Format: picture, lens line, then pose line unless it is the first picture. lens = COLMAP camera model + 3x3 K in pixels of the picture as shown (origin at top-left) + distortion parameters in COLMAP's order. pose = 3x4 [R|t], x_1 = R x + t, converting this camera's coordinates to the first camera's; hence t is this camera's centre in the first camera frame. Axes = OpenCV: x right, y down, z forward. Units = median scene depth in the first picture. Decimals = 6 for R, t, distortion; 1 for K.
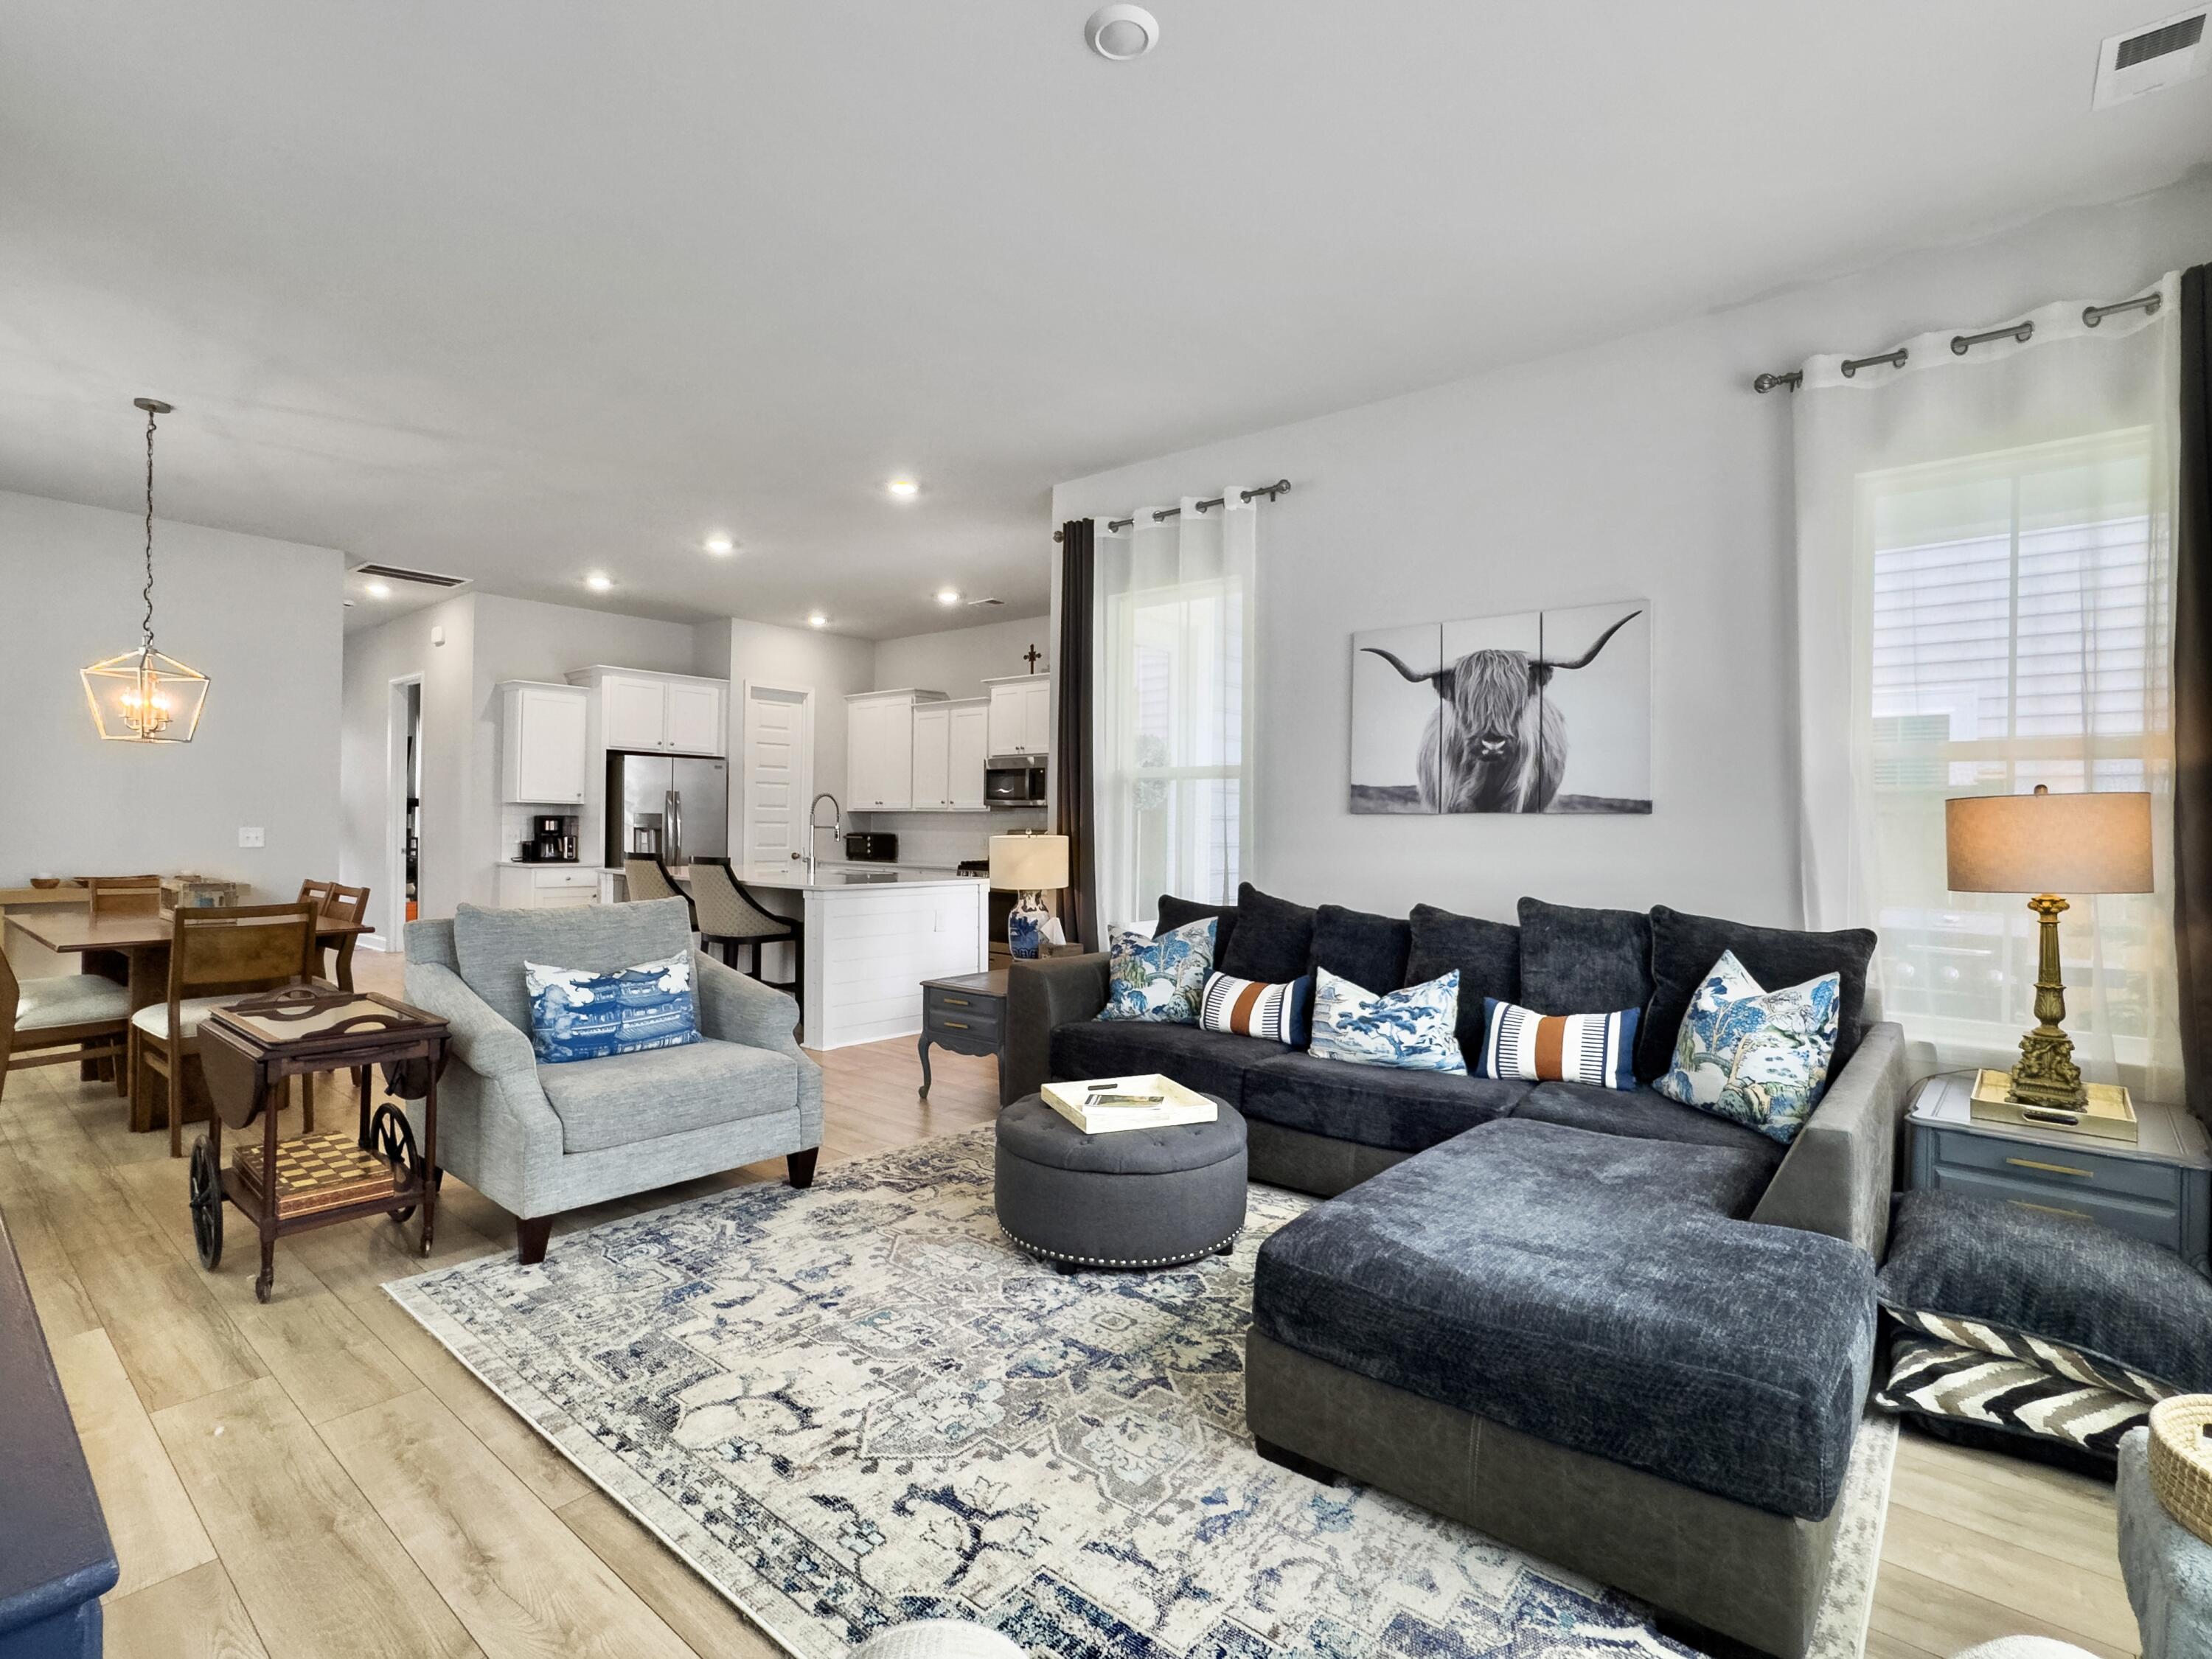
lens RADIAL K [[1064.7, 0, 1095.2], [0, 1064.7, 833.2], [0, 0, 1]] dist [-0.055990, 0.039738]
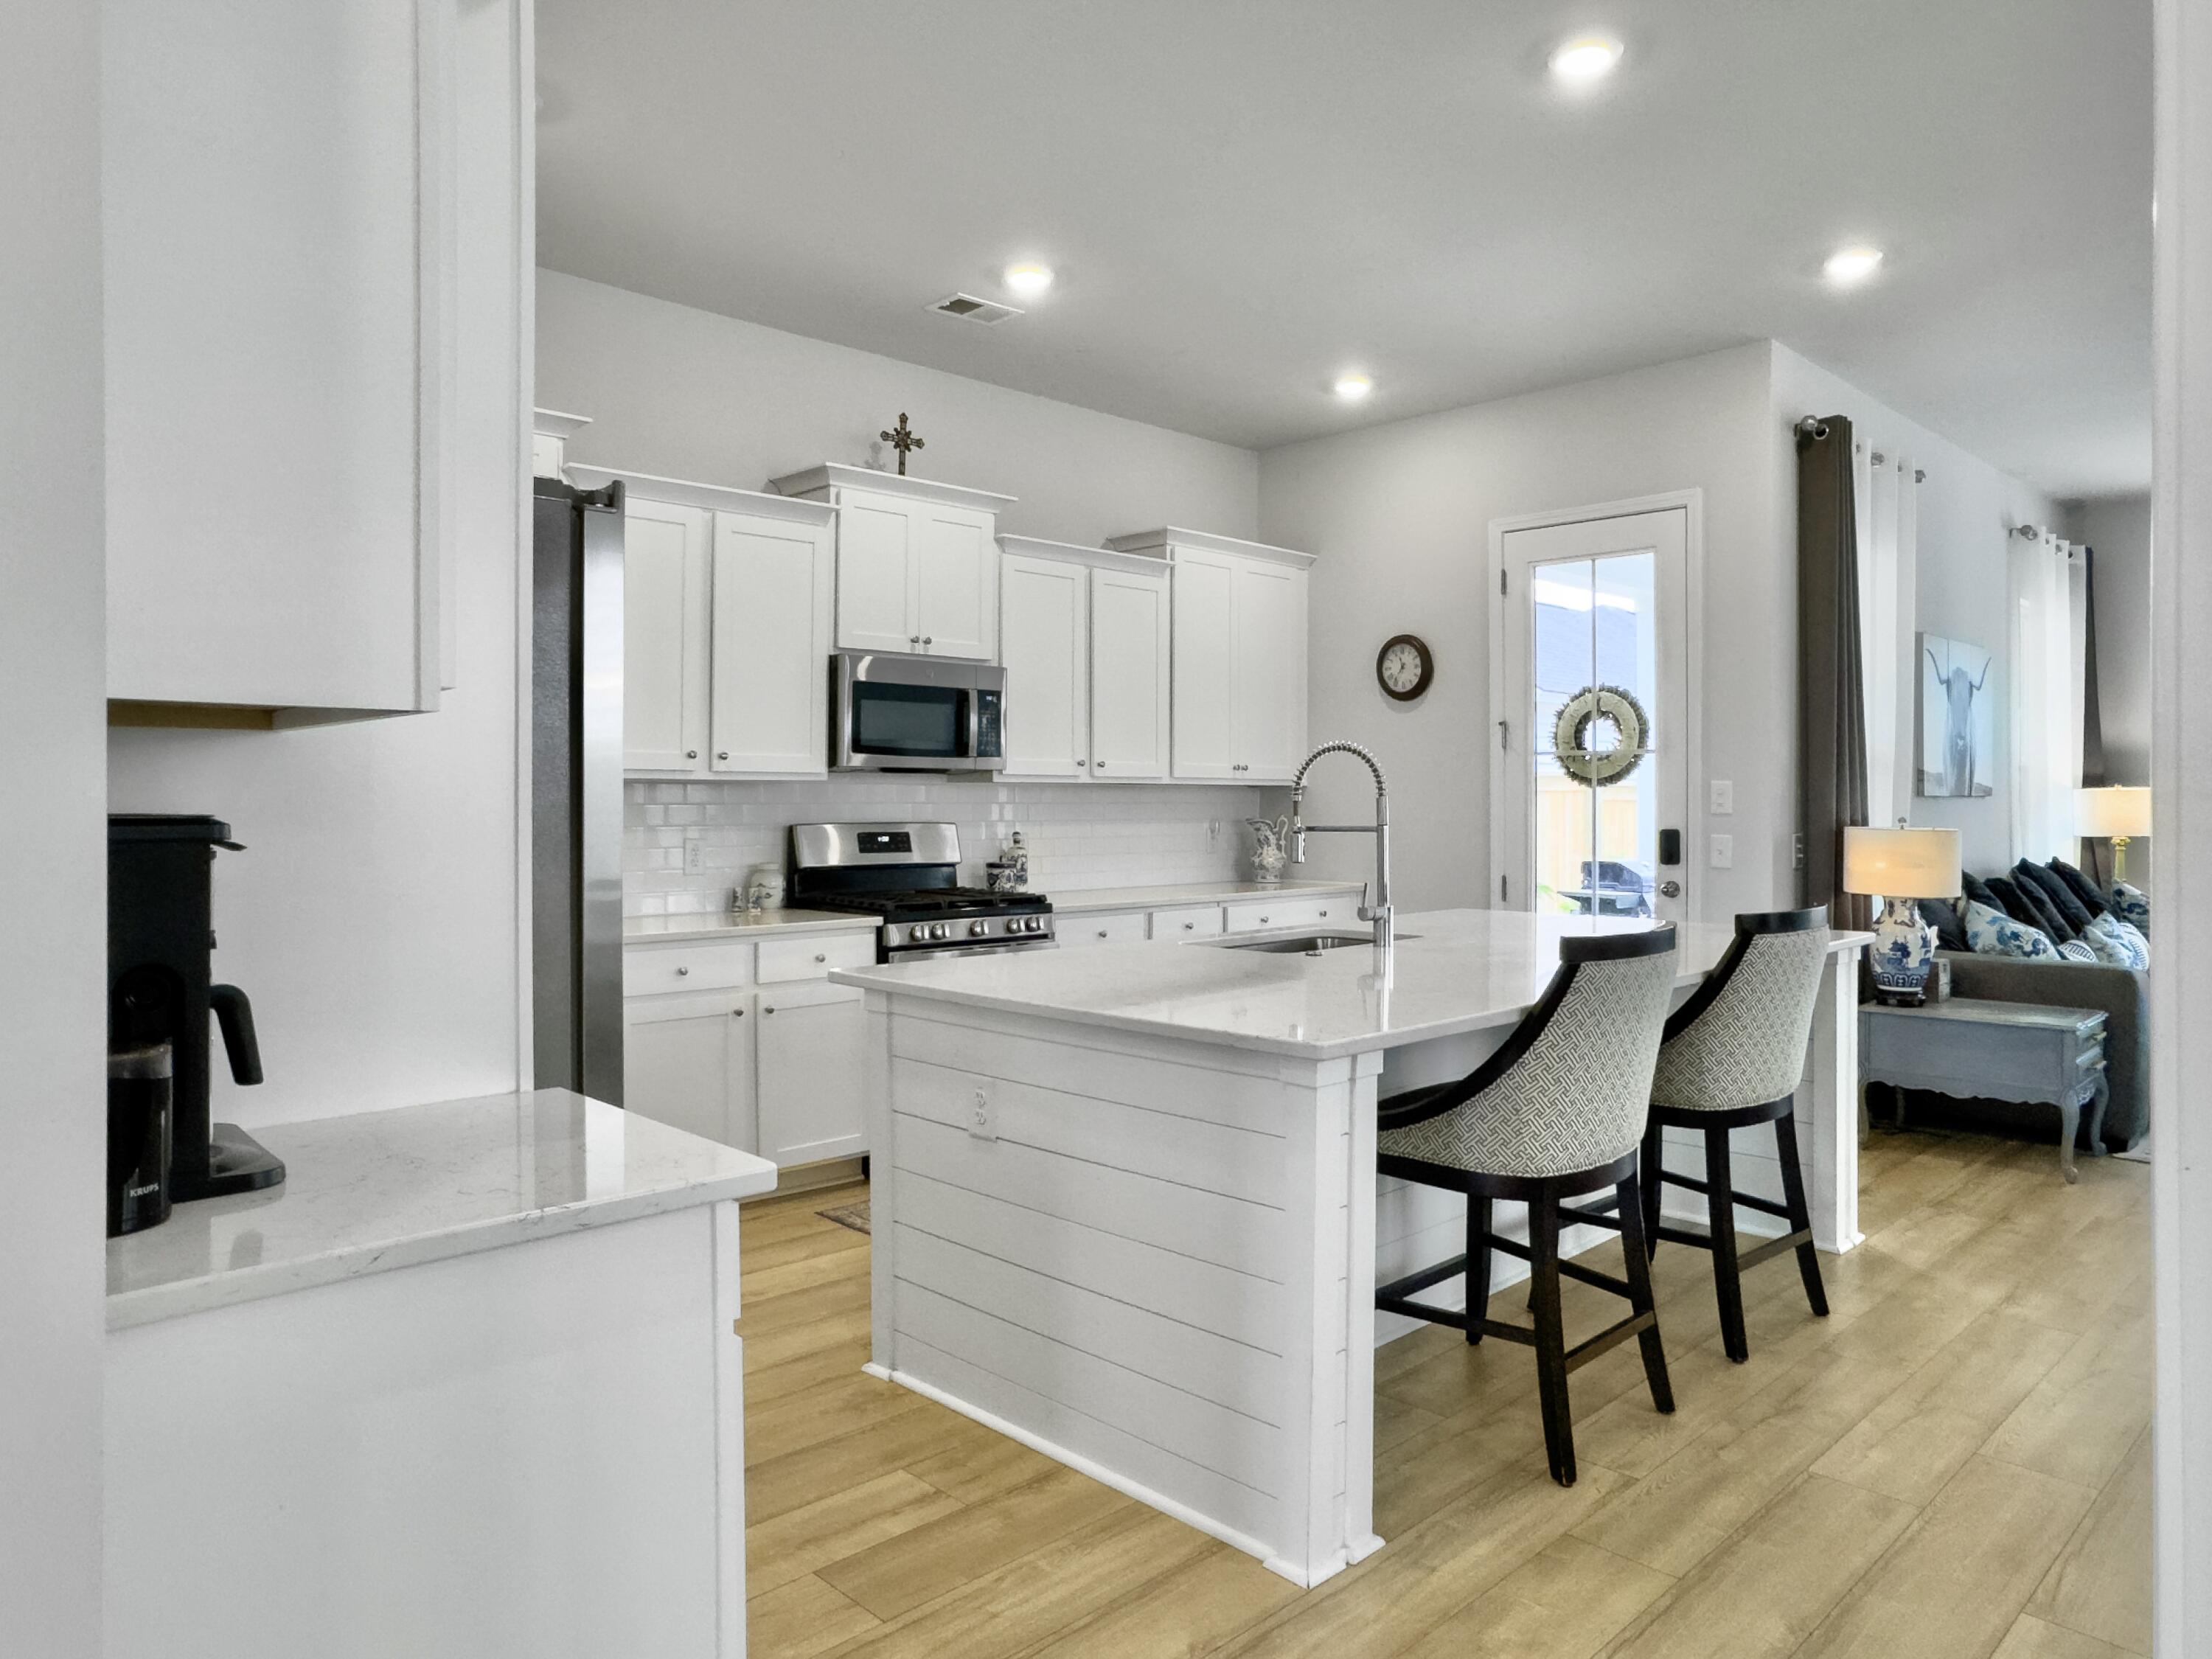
lens RADIAL K [[1449.3, 0, 1089.8], [0, 1449.3, 788.2], [0, 0, 1]] dist [-0.065212, 0.002295]
pose [[0.108552, -0.009674, 0.994044, -0.675239], [0.003108, 0.999951, 0.009392, -0.023602], [-0.994086, 0.002070, 0.108577, 0.868522]]
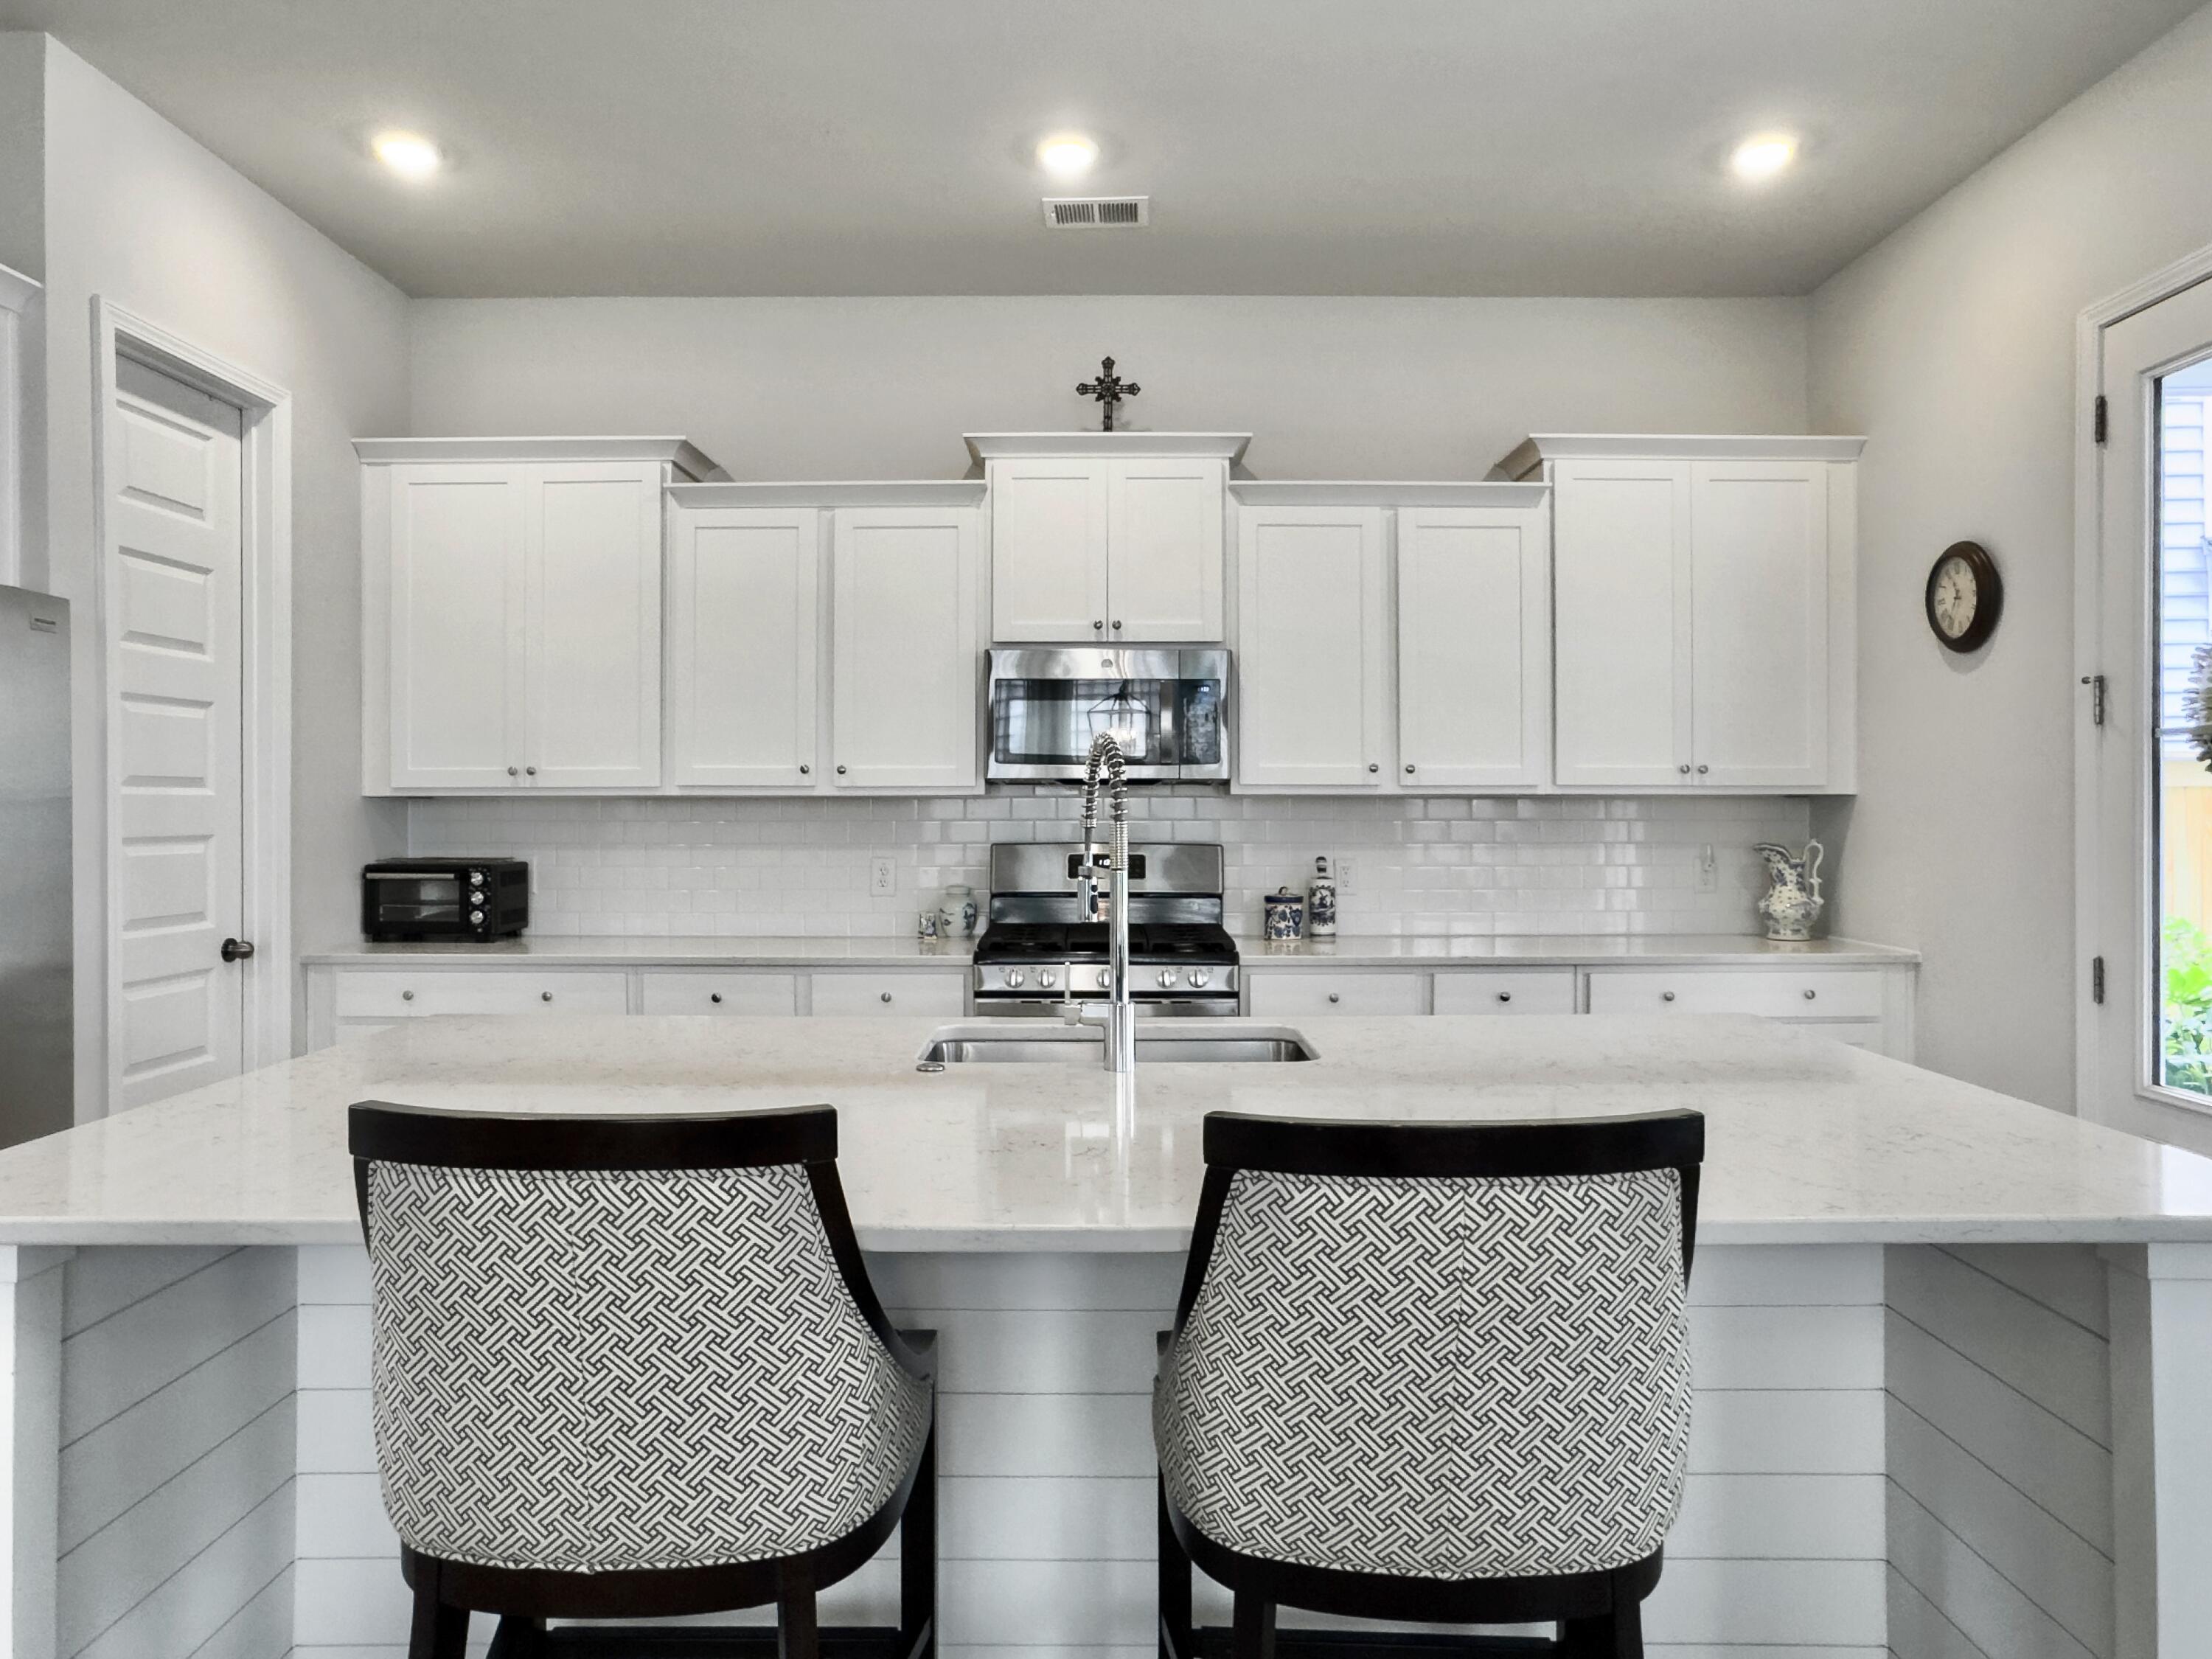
lens RADIAL K [[1387.1, 0, 1092.6], [0, 1387.1, 818.8], [0, 0, 1]] dist [-0.083405, 0.077821]
pose [[0.766354, -0.019615, 0.642119, -0.391061], [0.014560, 0.999807, 0.013164, -0.018848], [-0.642253, -0.000739, 0.766492, 0.634738]]
